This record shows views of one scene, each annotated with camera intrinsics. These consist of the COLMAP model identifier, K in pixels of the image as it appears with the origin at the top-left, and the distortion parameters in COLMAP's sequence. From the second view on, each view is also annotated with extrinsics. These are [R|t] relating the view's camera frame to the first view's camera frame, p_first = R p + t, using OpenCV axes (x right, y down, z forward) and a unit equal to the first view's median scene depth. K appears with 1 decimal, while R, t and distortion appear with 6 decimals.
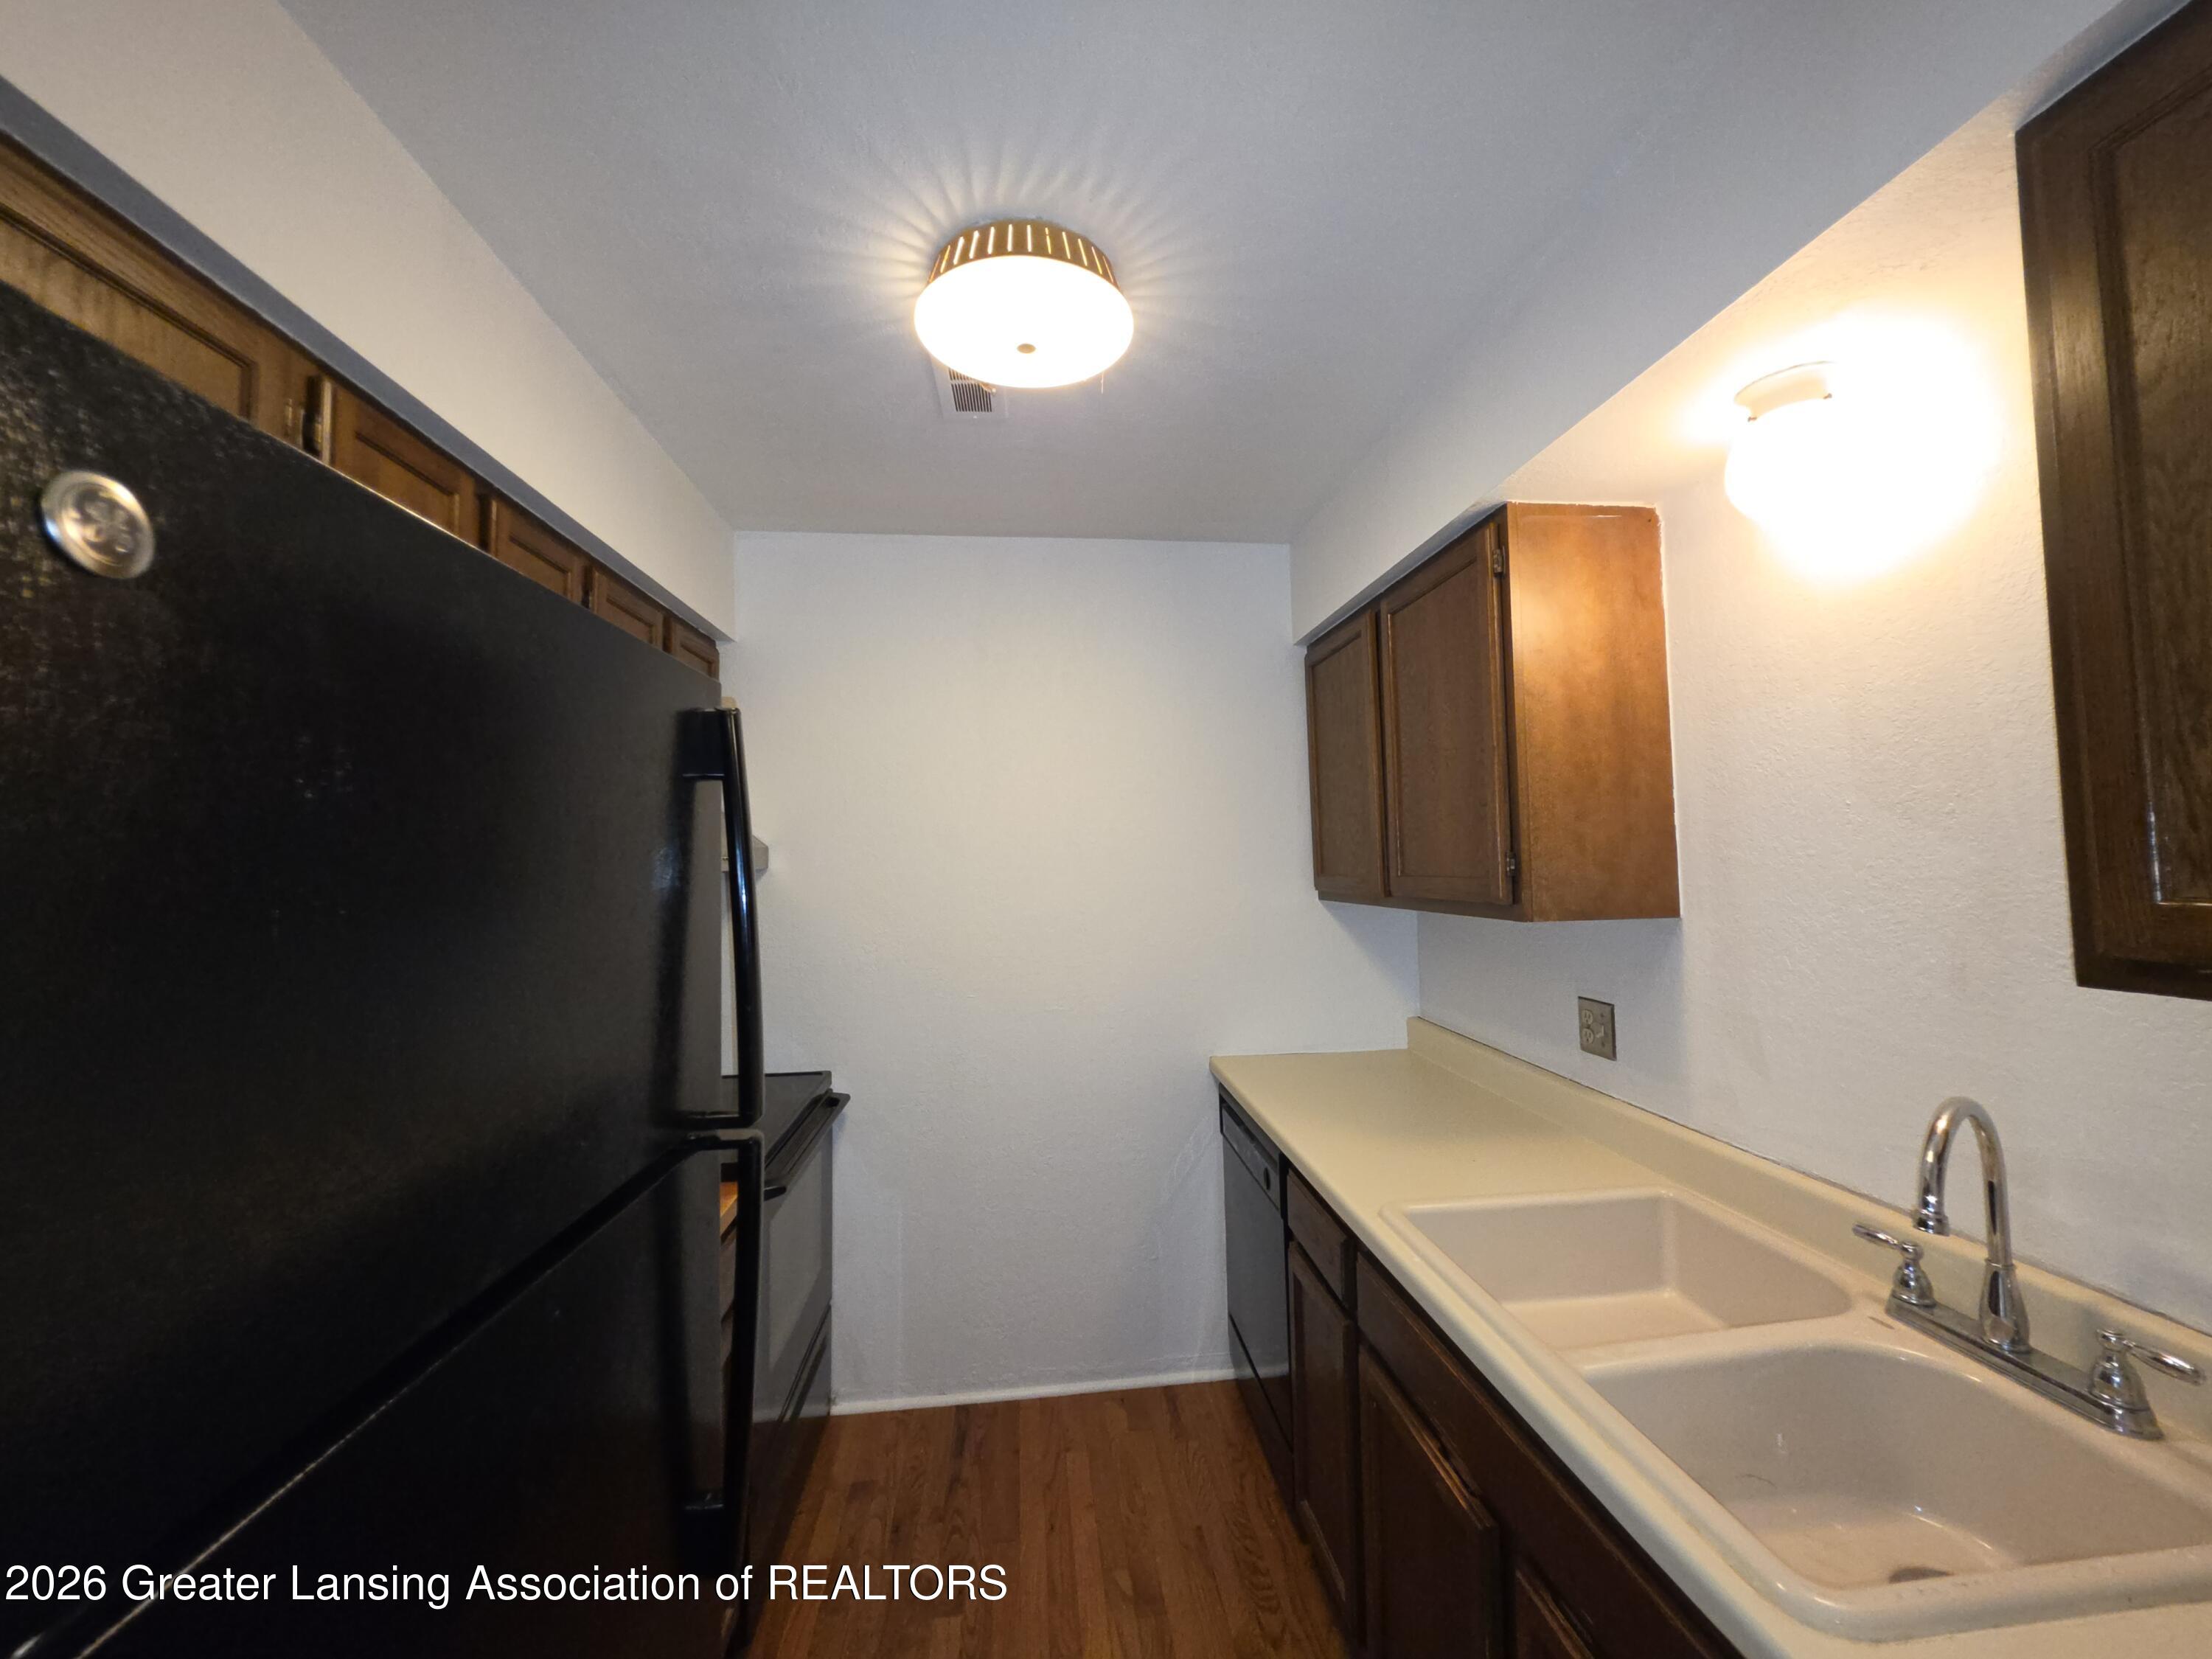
lens RADIAL K [[884.7, 0, 1108.5], [0, 884.7, 817.0], [0, 0, 1]] dist [0.001614, -0.000124]
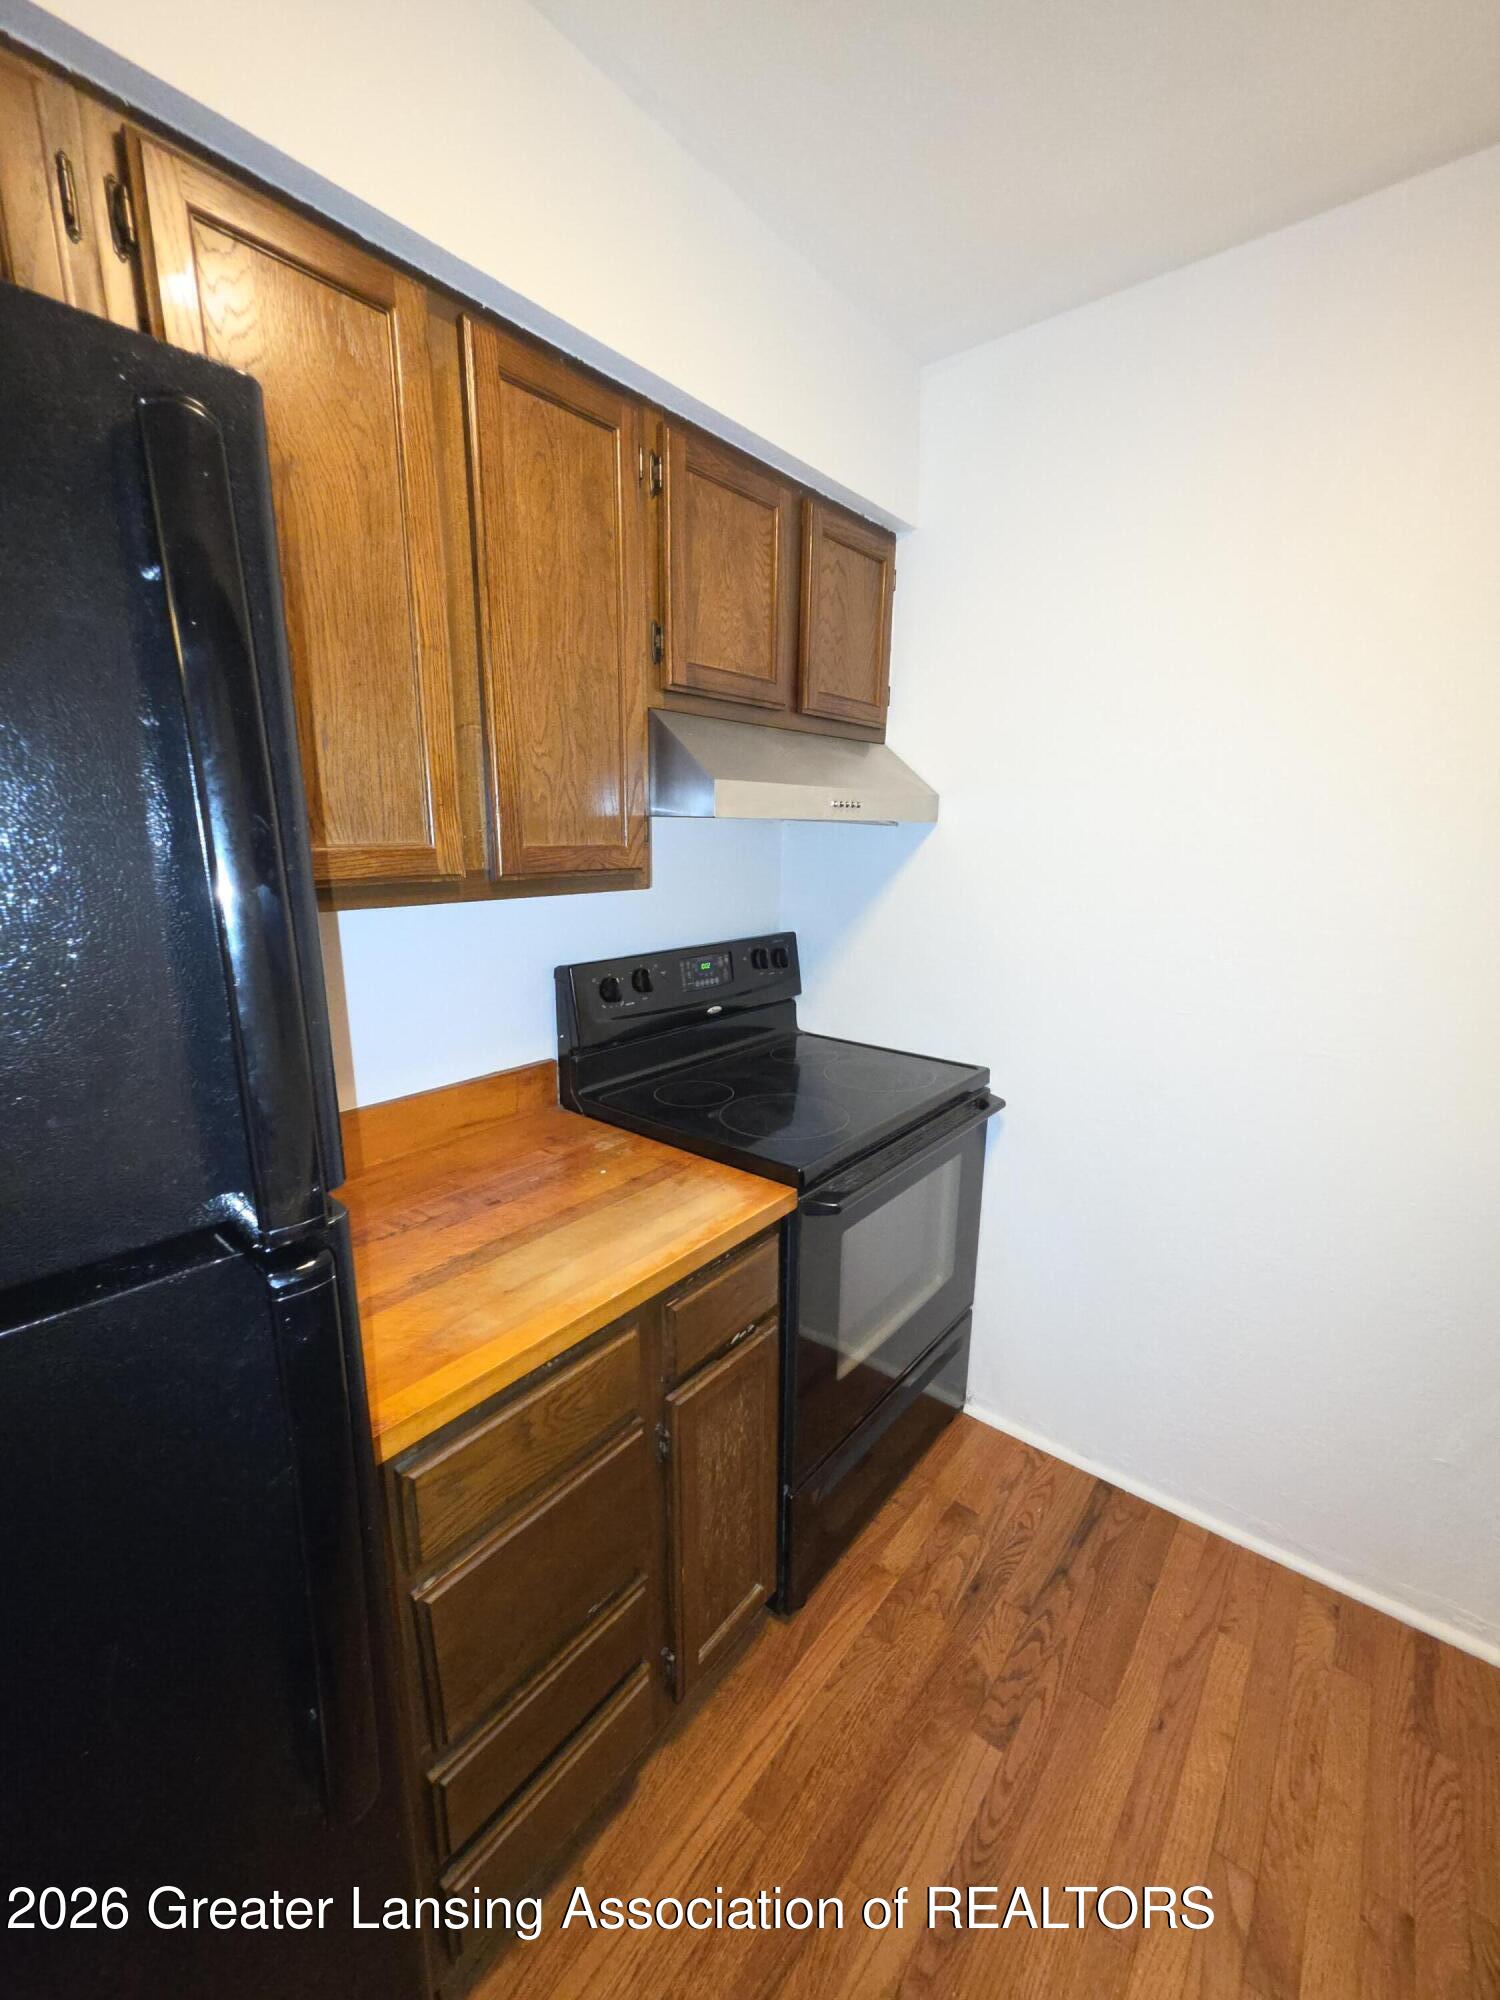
lens RADIAL K [[799.9, 0, 761.9], [0, 799.9, 1001.2], [0, 0, 1]] dist [0.001614, -0.000124]
pose [[0.706202, 0.171536, -0.686916, 0.051286], [0.013446, 0.966782, 0.255248, 0.030161], [0.707882, -0.189493, 0.680437, 0.370524]]
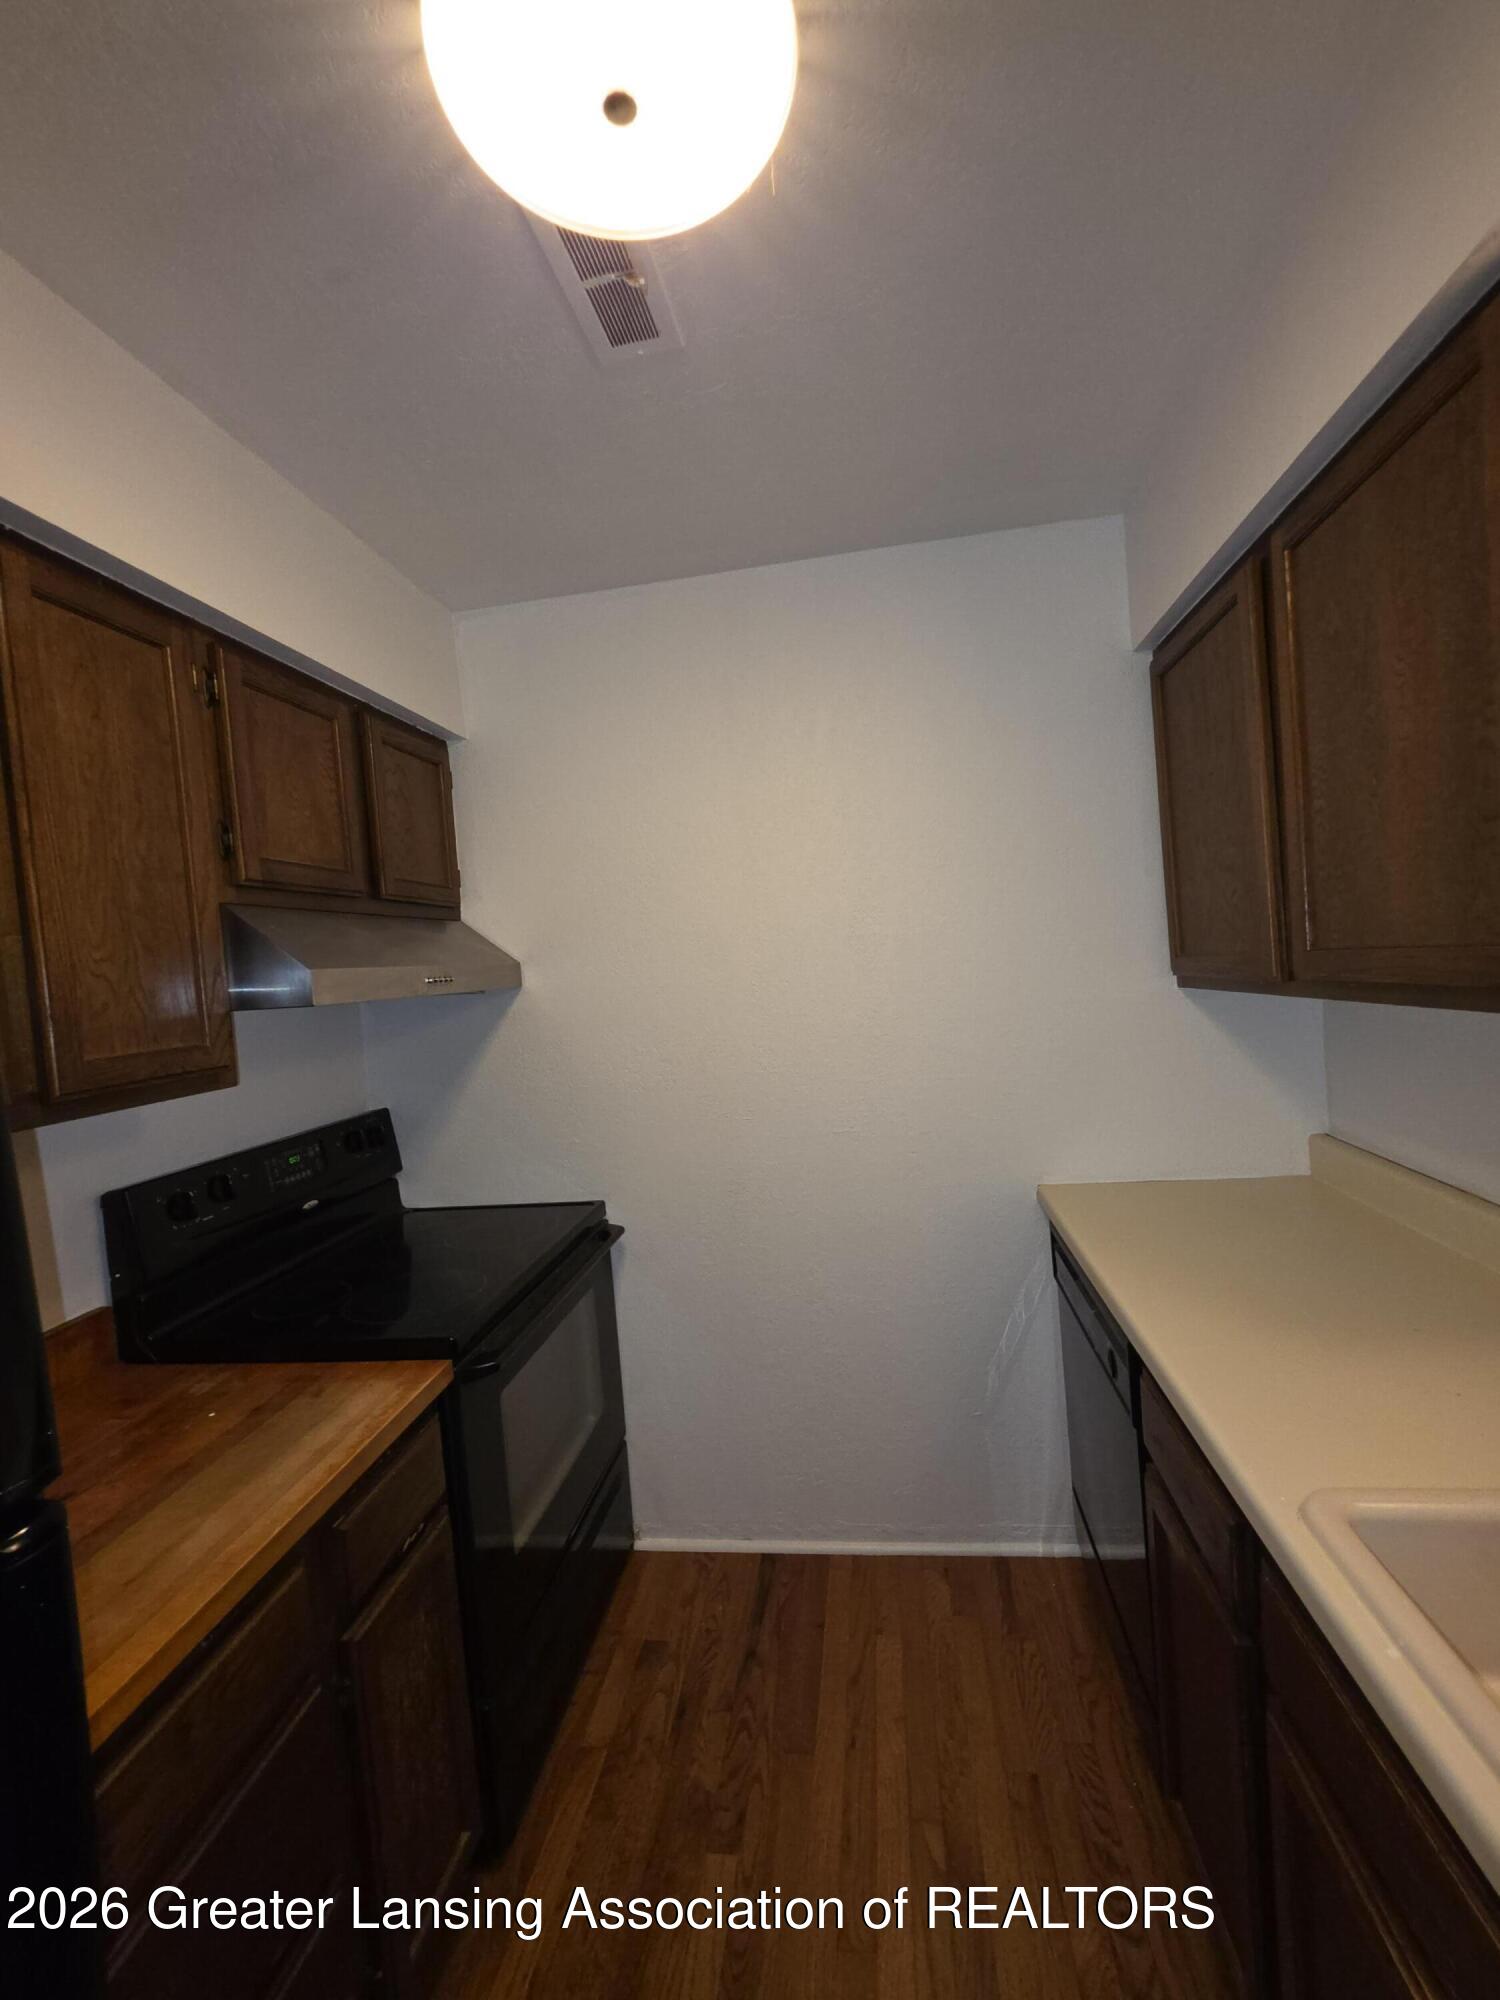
lens RADIAL K [[799.9, 0, 761.9], [0, 799.9, 1001.2], [0, 0, 1]] dist [0.001614, -0.000124]
pose [[0.968323, -0.049034, -0.244839, 0.066015], [0.074555, 0.992578, 0.096076, 0.013836], [0.238311, -0.111287, 0.964792, 0.280178]]
